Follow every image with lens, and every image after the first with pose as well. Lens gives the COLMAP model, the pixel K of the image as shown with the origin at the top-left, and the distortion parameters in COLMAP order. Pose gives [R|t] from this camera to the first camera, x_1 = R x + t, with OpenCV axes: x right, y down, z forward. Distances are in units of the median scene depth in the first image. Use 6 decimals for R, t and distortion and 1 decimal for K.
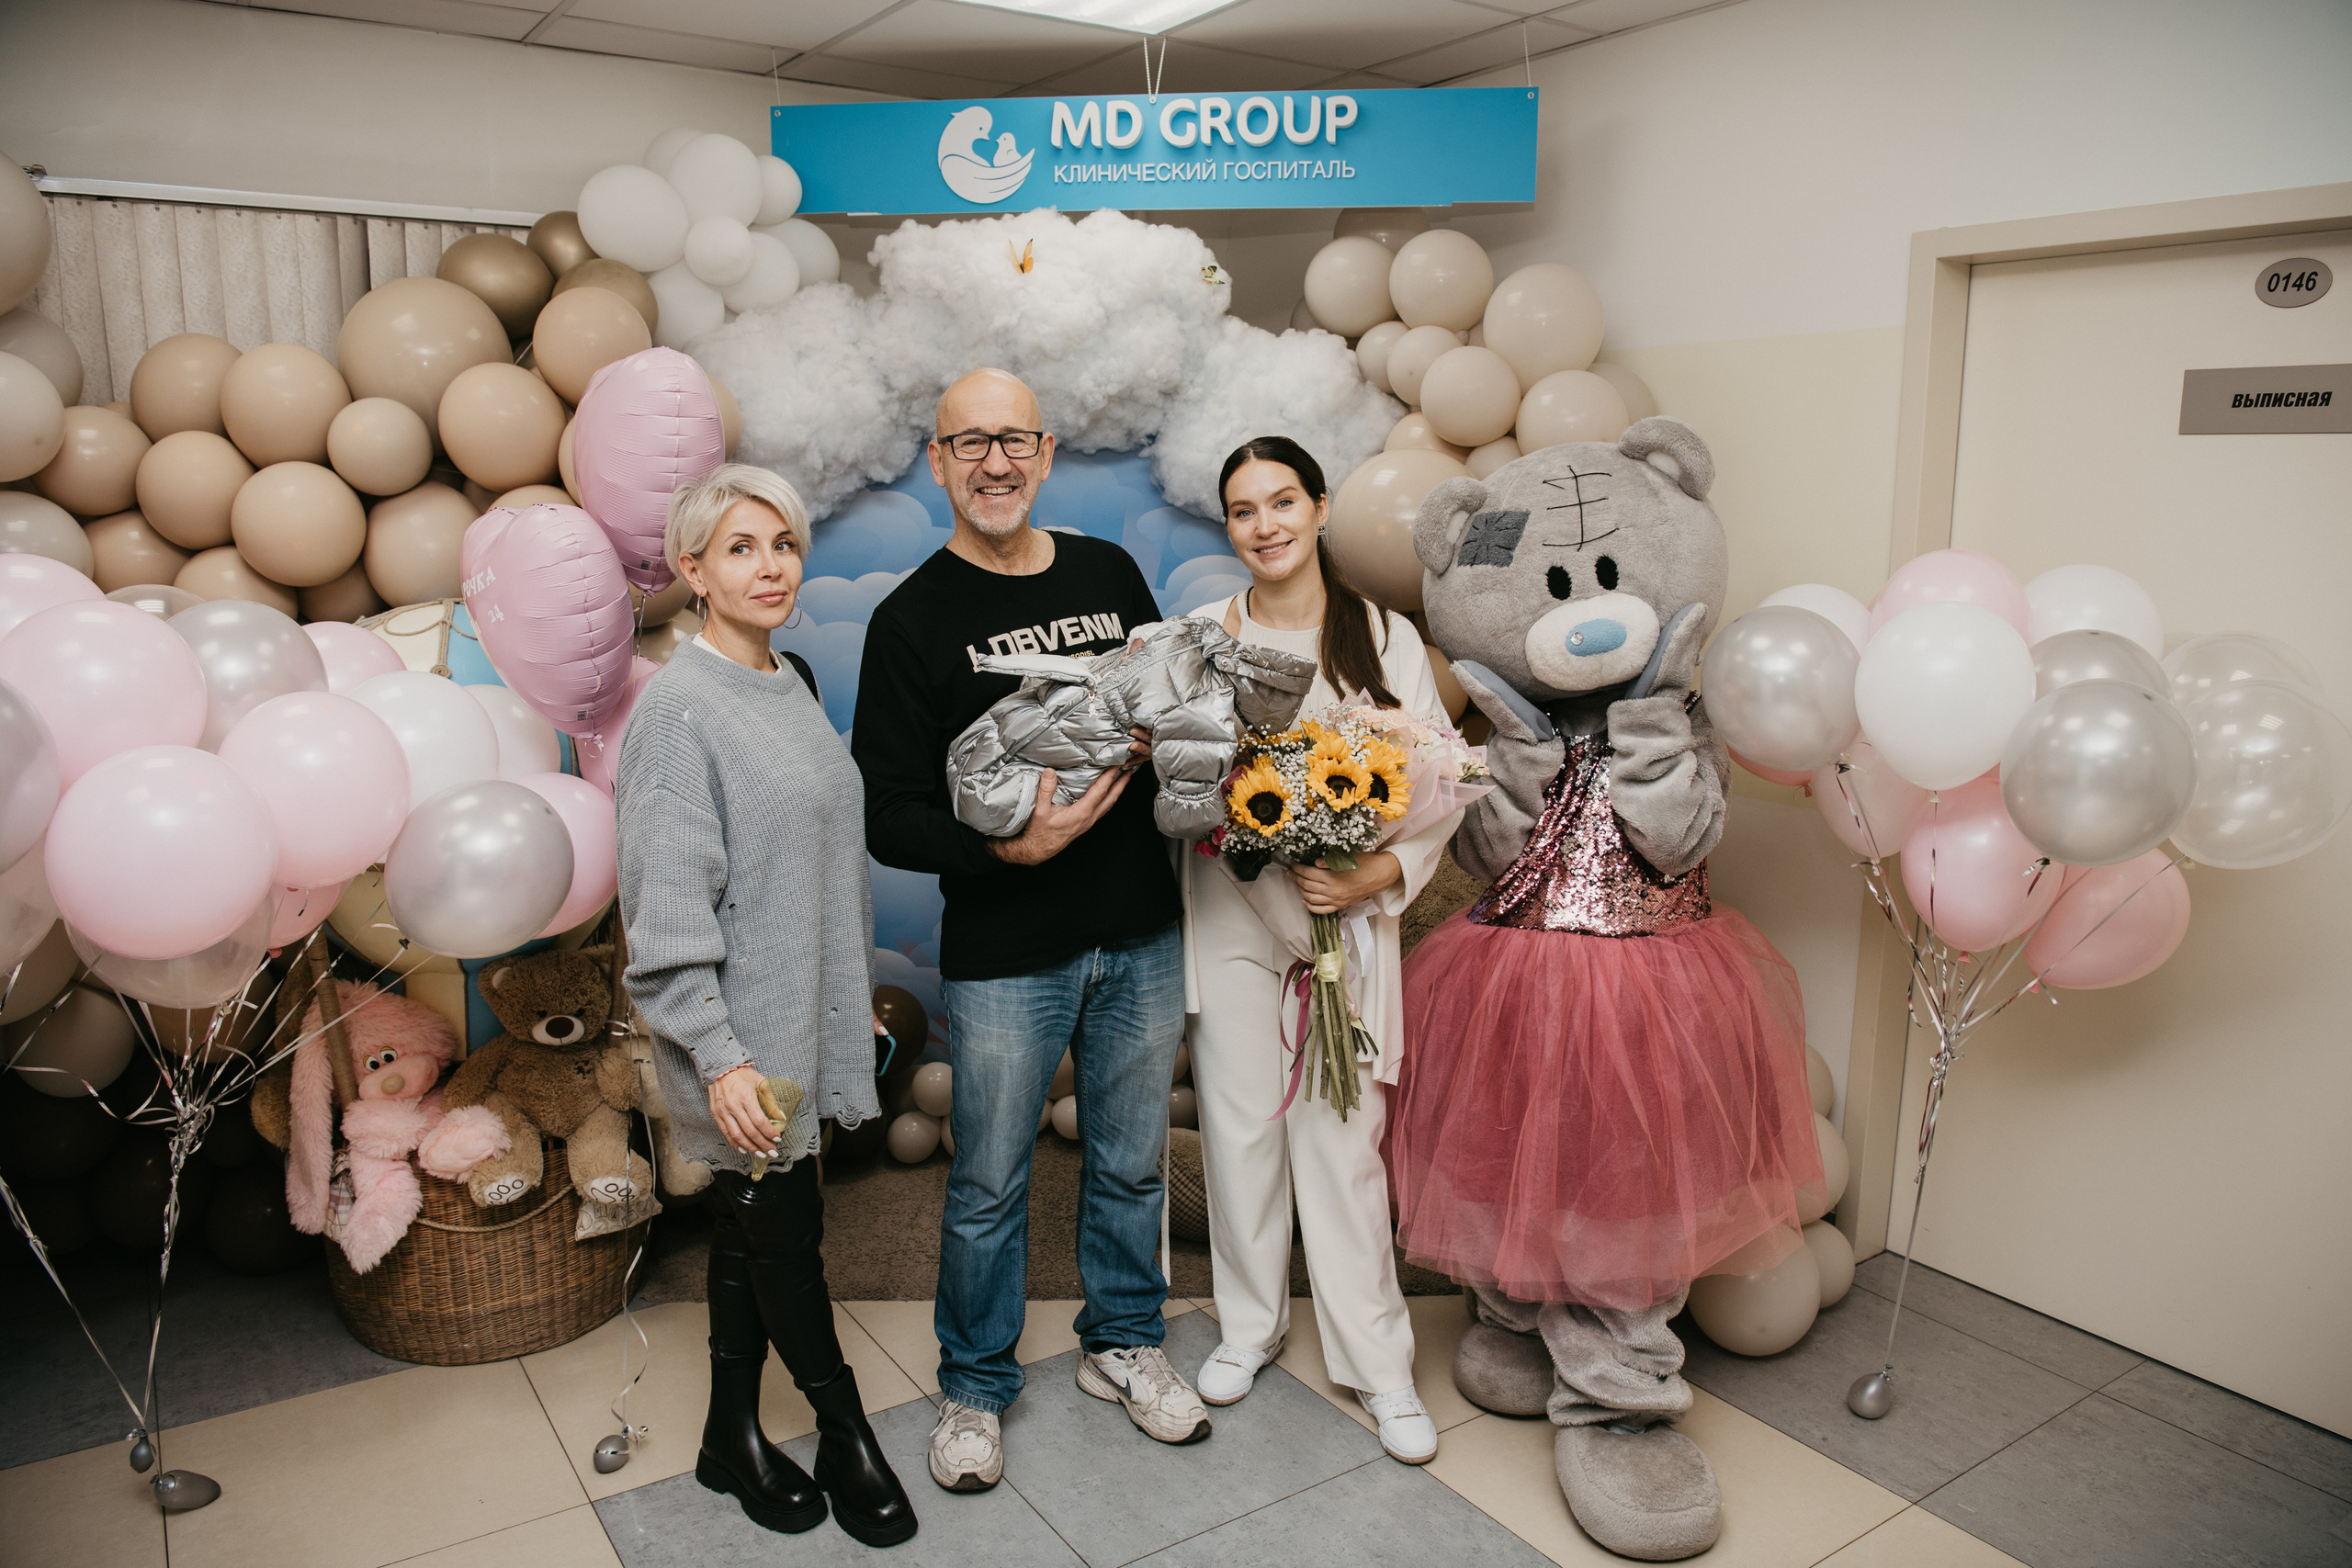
lens RADIAL K [[1618.3, 0, 1185.3], [0, 1618.3, 787.3], [0, 0, 1]] dist [-0.076795, 0.020452]
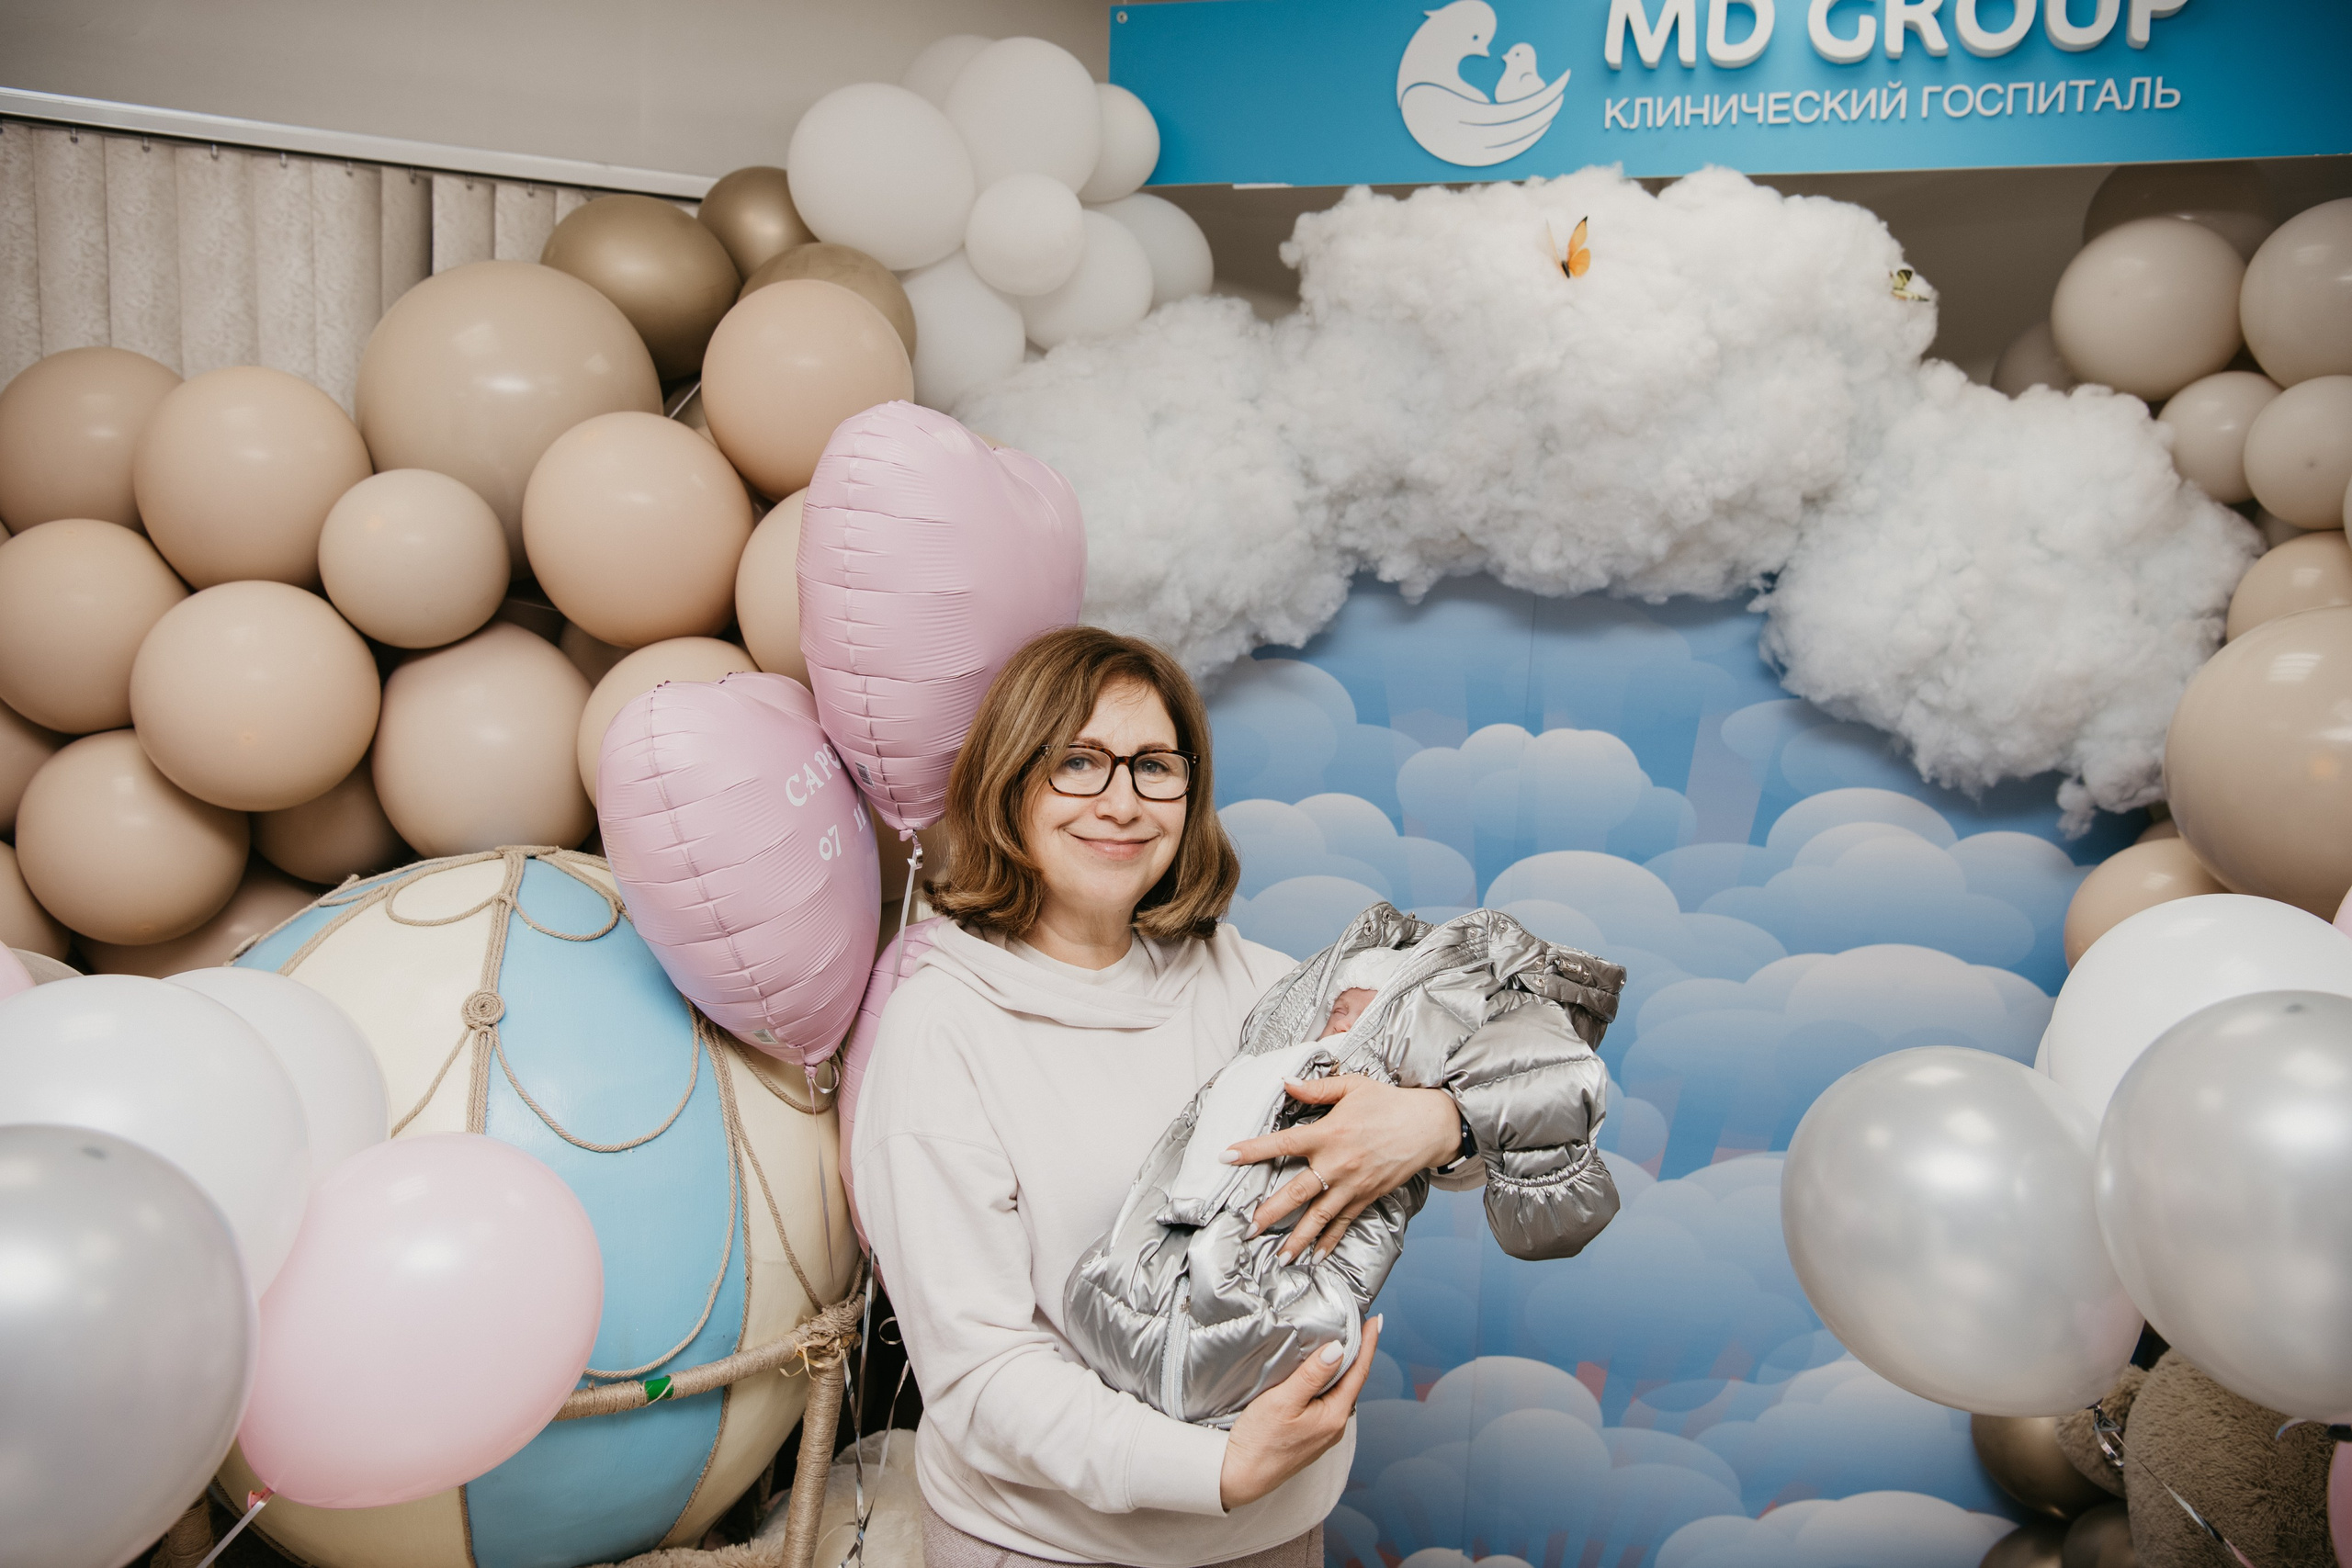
lens RADIAL K [[2075.3, 0, 1184.9], [0, 2075.3, 788.7], [0, 0, 1]] dist [-0.031614, 0.069713]
pose [[0.990281, 0.031257, -0.135522, -0.128710], [-0.045931, 0.993247, -0.106537, -0.063658], [0.131277, 0.111726, 0.985030, 0.299054]]
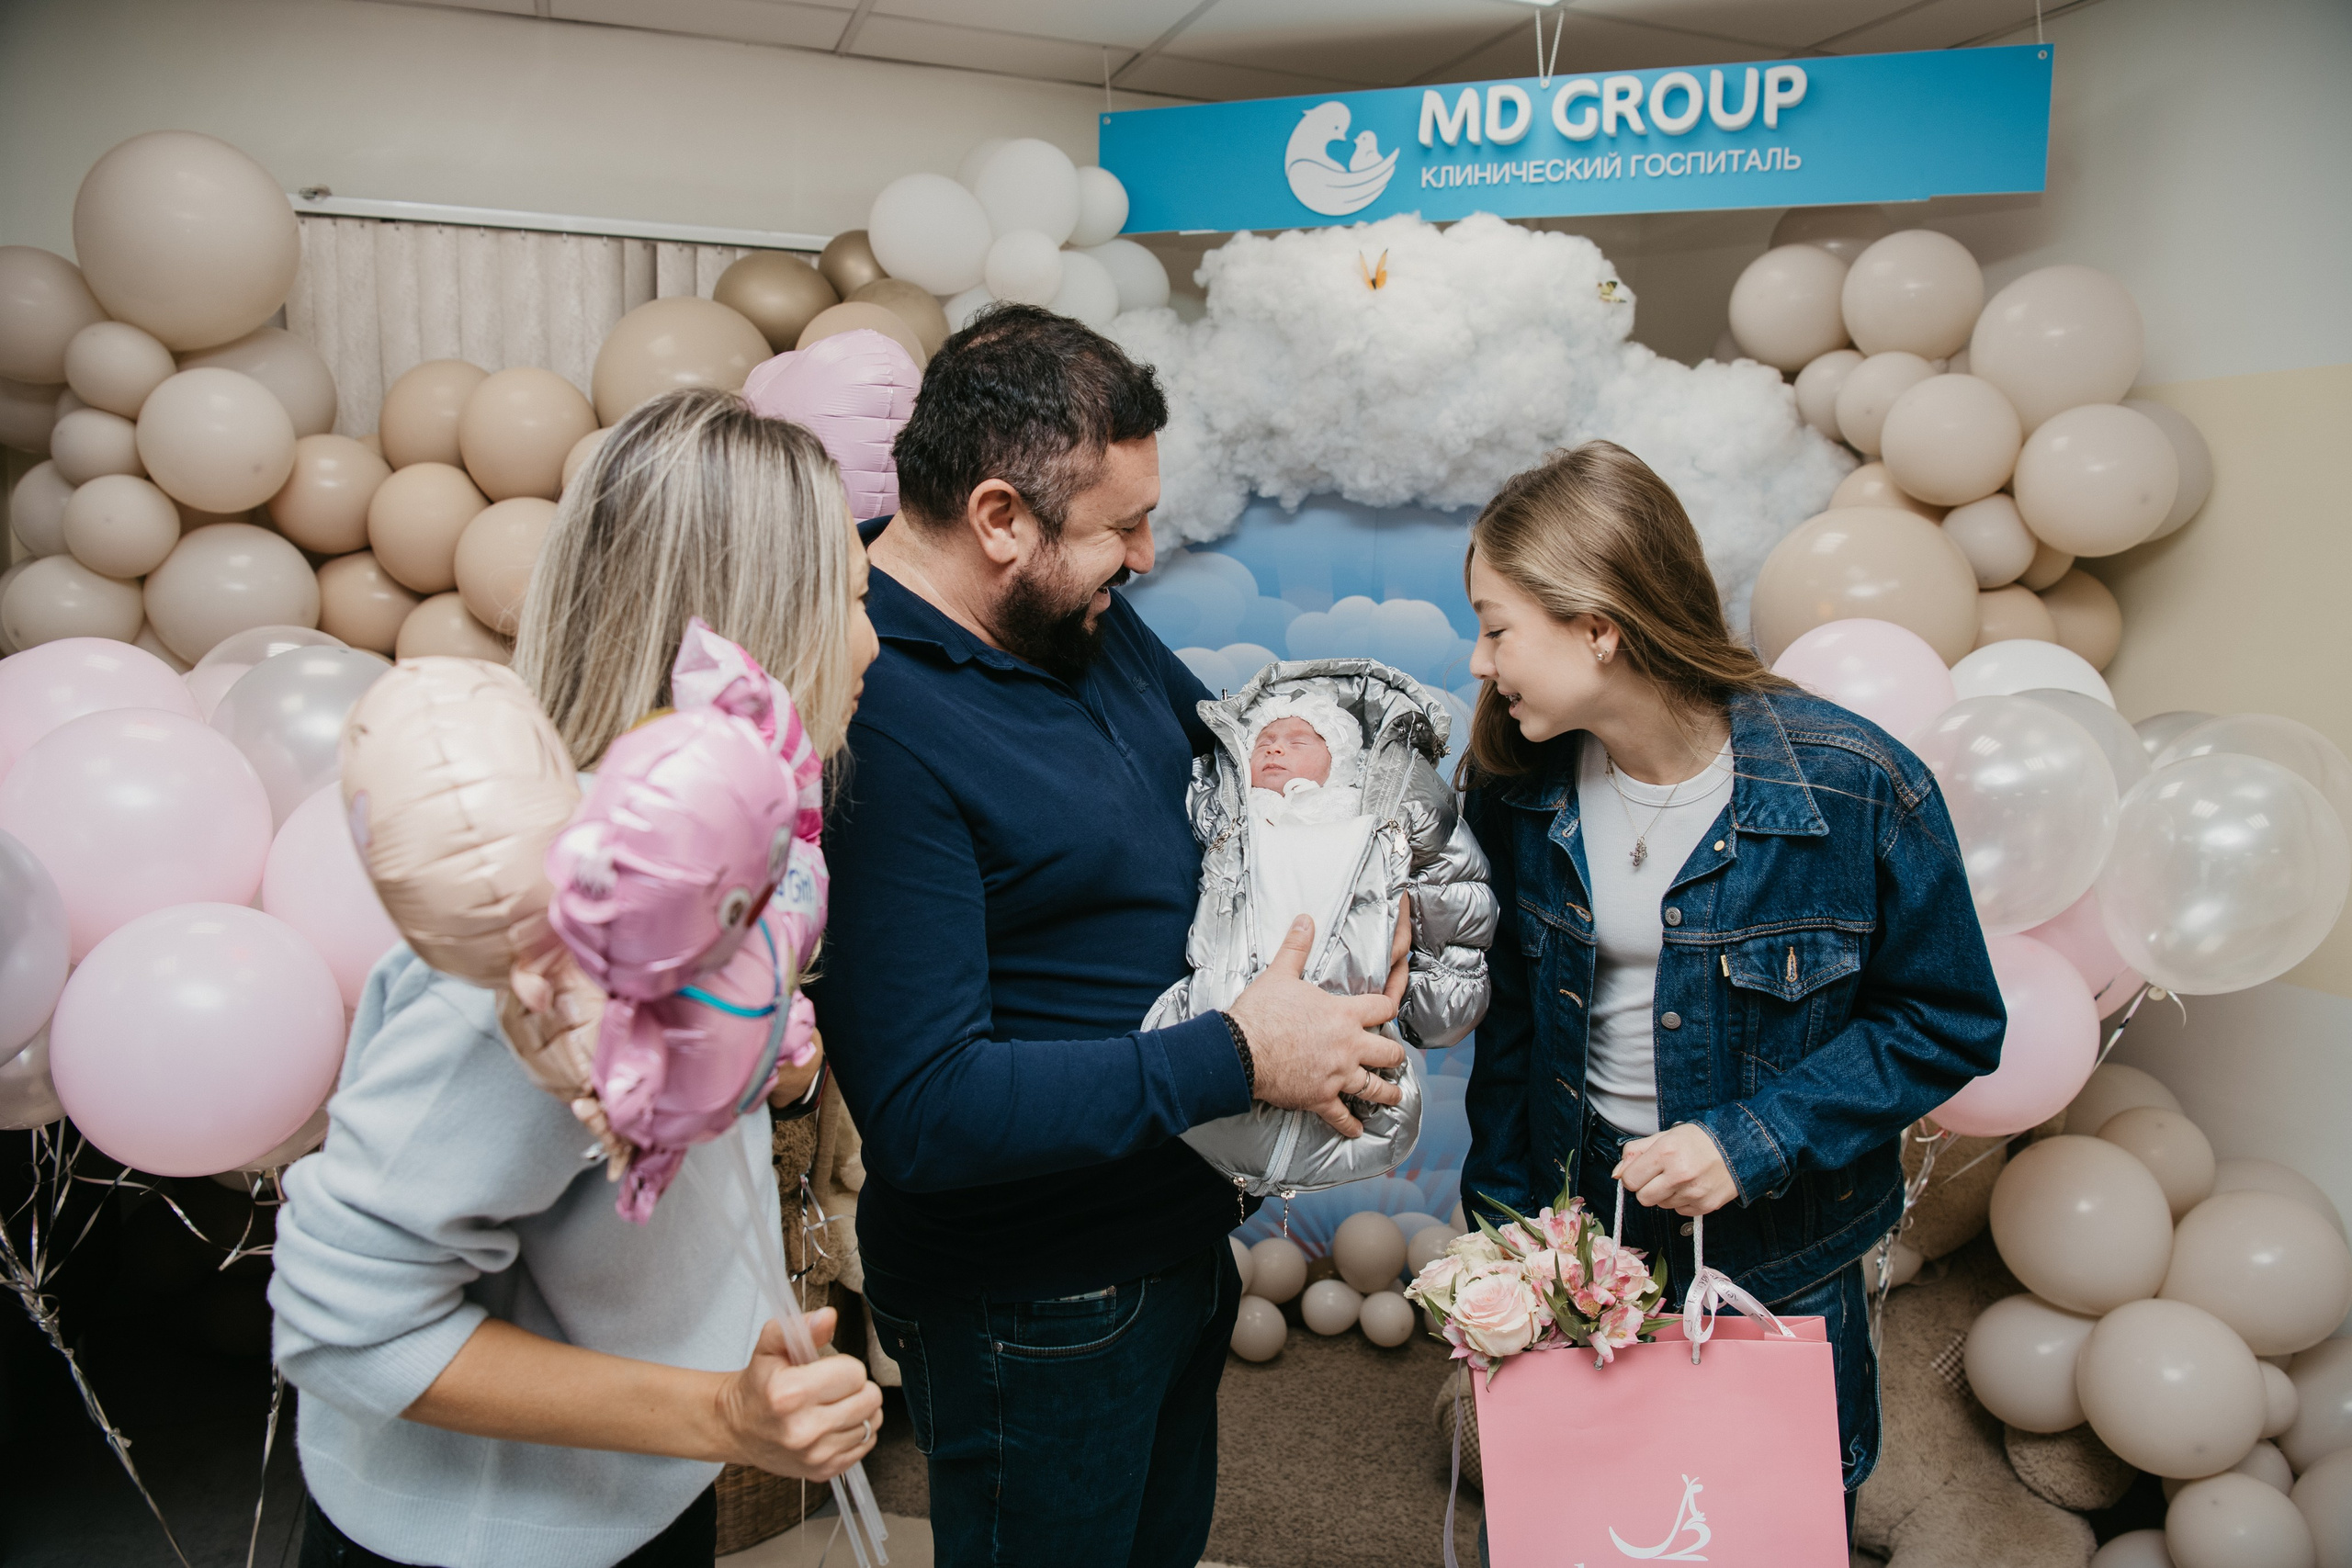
lens RADIAL K [[1611.7, 0, 1180.8], [0, 1611.7, 786.5], [0, 0, 1]] dist [-0.079433, 0.022286]
pose [[0.969710, 0.049571, -0.239174, 0.010865], [-0.062773, 0.996878, -0.047897, -0.021189], [0.236053, 0.061460, 0.969795, 0.196893]]
